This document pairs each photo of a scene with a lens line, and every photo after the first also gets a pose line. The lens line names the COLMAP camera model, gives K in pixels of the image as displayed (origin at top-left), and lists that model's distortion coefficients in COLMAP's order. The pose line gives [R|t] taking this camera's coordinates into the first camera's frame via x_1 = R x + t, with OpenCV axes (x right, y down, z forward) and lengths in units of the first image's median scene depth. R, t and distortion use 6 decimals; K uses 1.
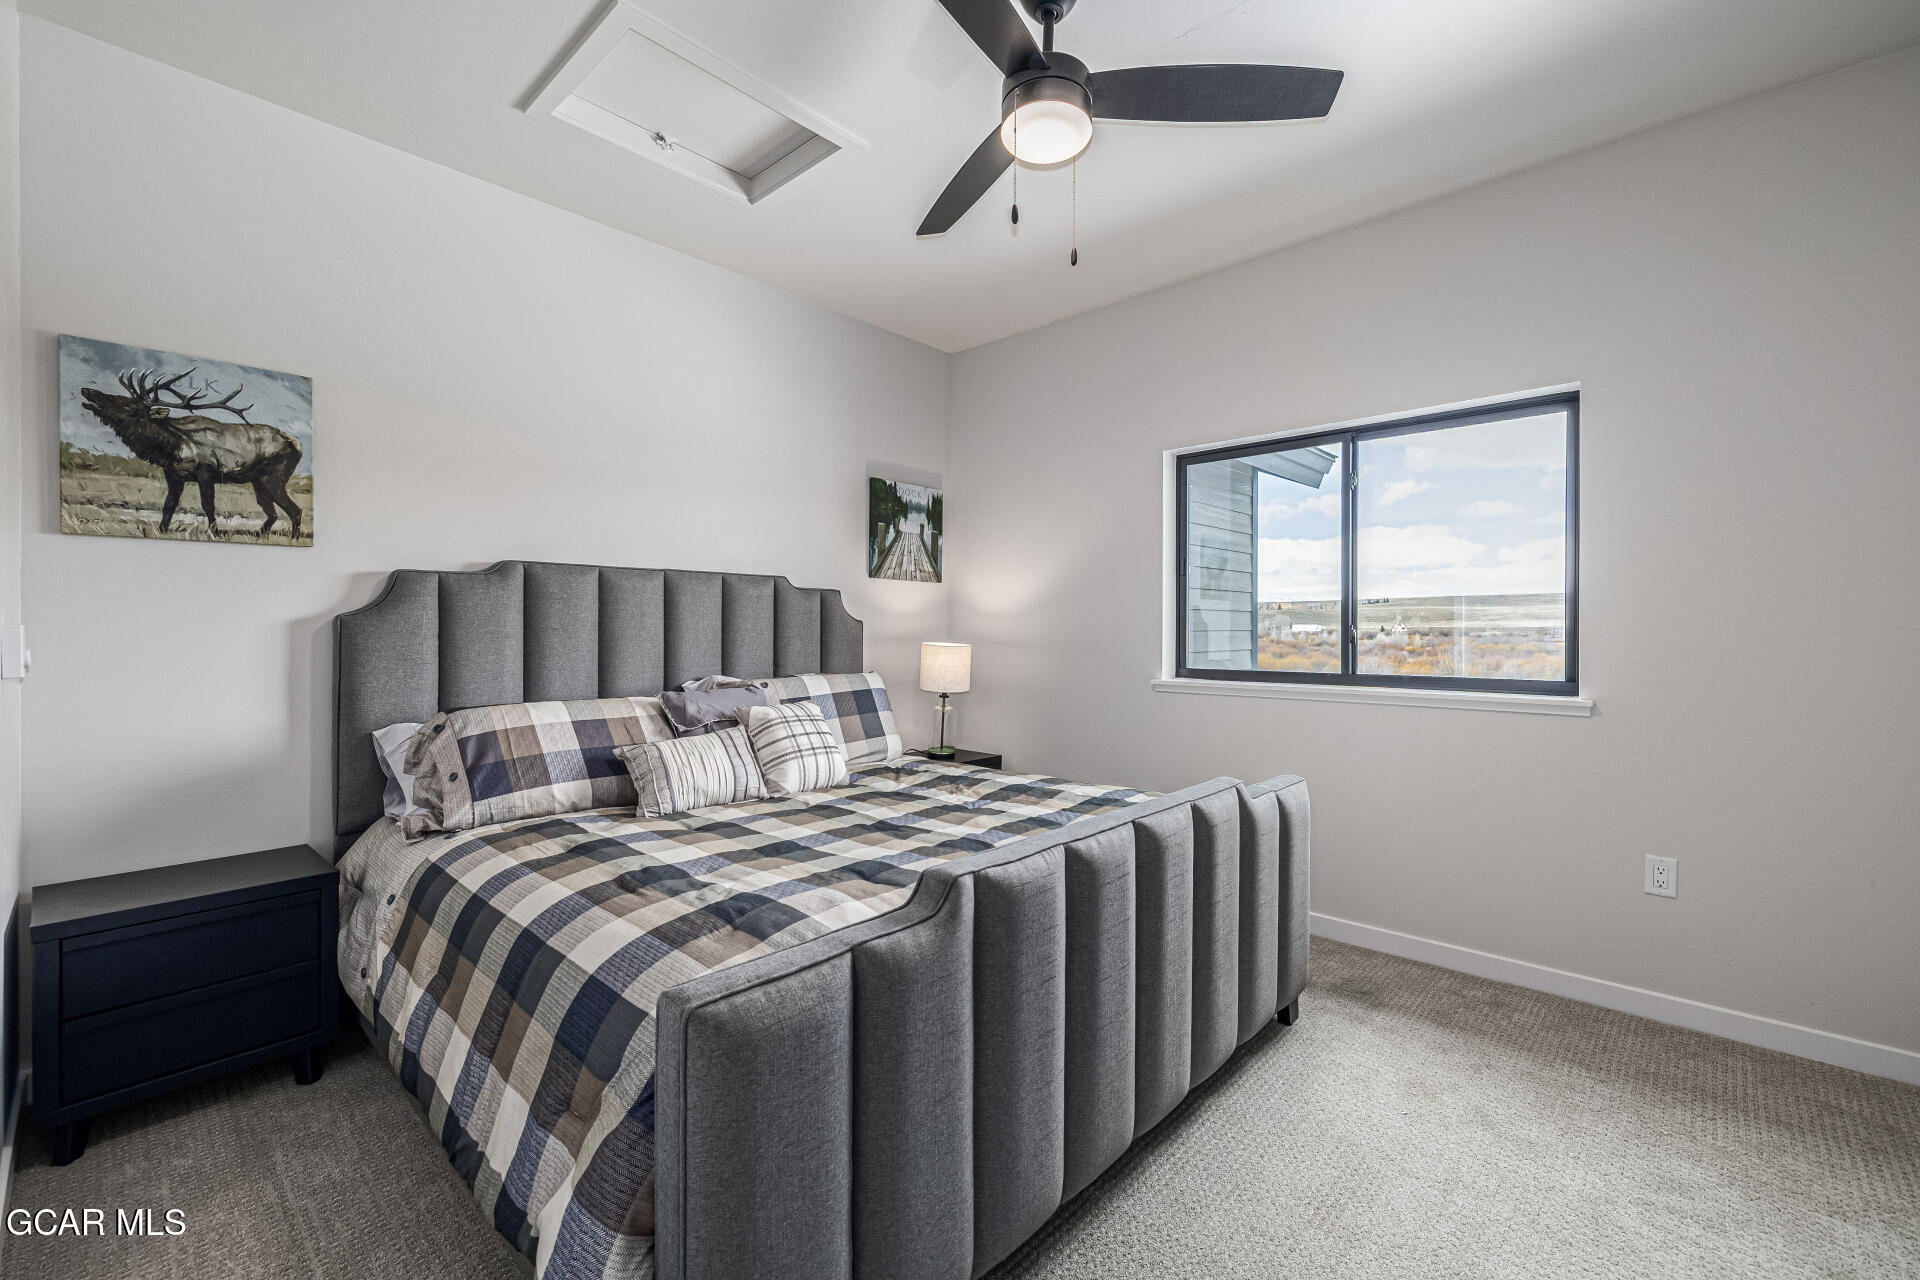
lens RADIAL K [[813.5, 0, 962.6], [0, 813.5, 632.8], [0, 0, 1]] dist [0.004494, -0.000296]
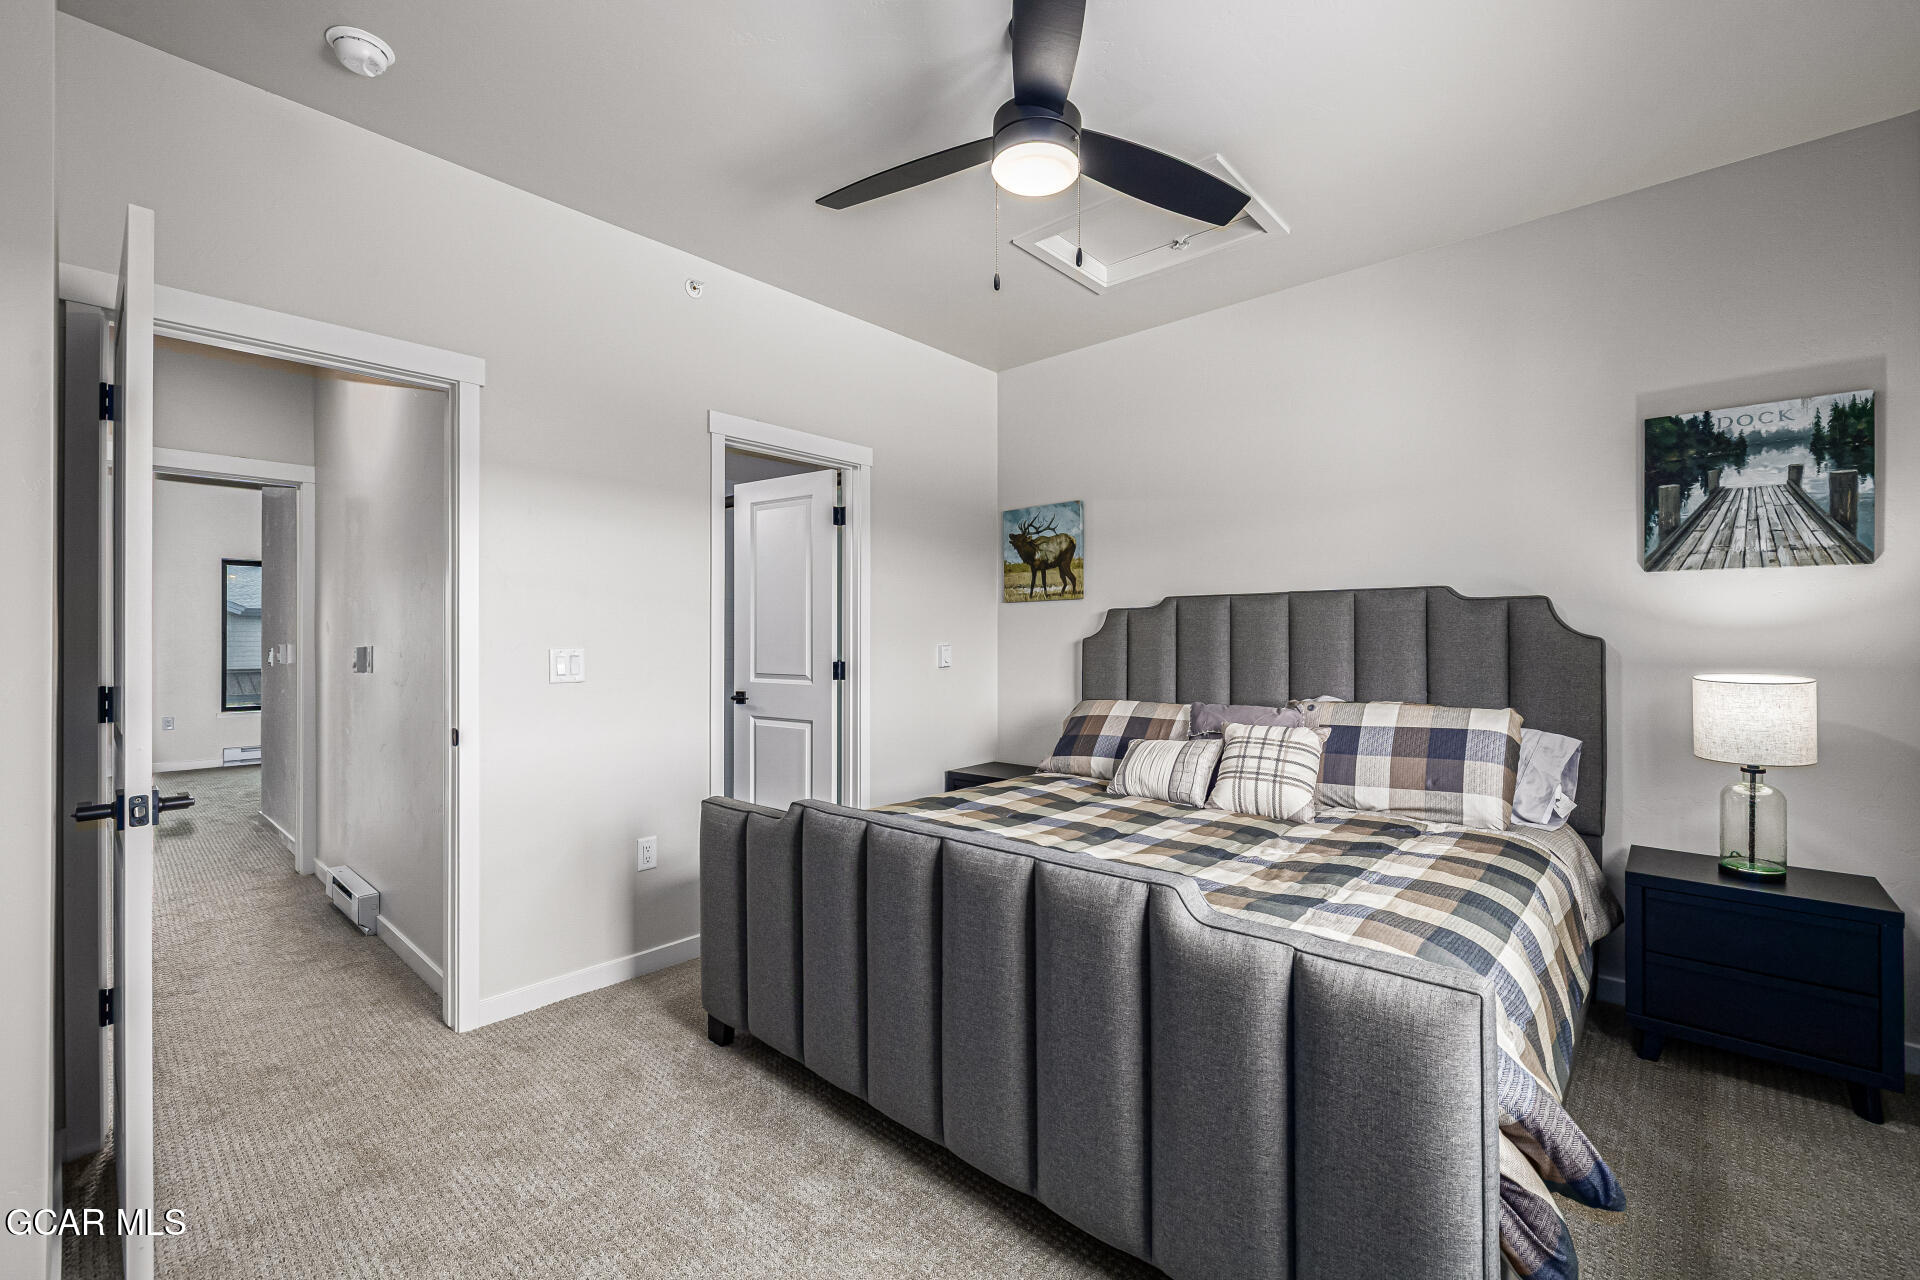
lens RADIAL K [[813.5, 0, 953.5], [0, 813.5, 631.6], [0, 0, 1]] dist [0.004494, -0.000296]
pose [[0.002113, -0.009965, -0.999948, 0.811738], [-0.002957, 0.999946, -0.009971, -0.016680], [0.999993, 0.002978, 0.002084, 0.651638]]
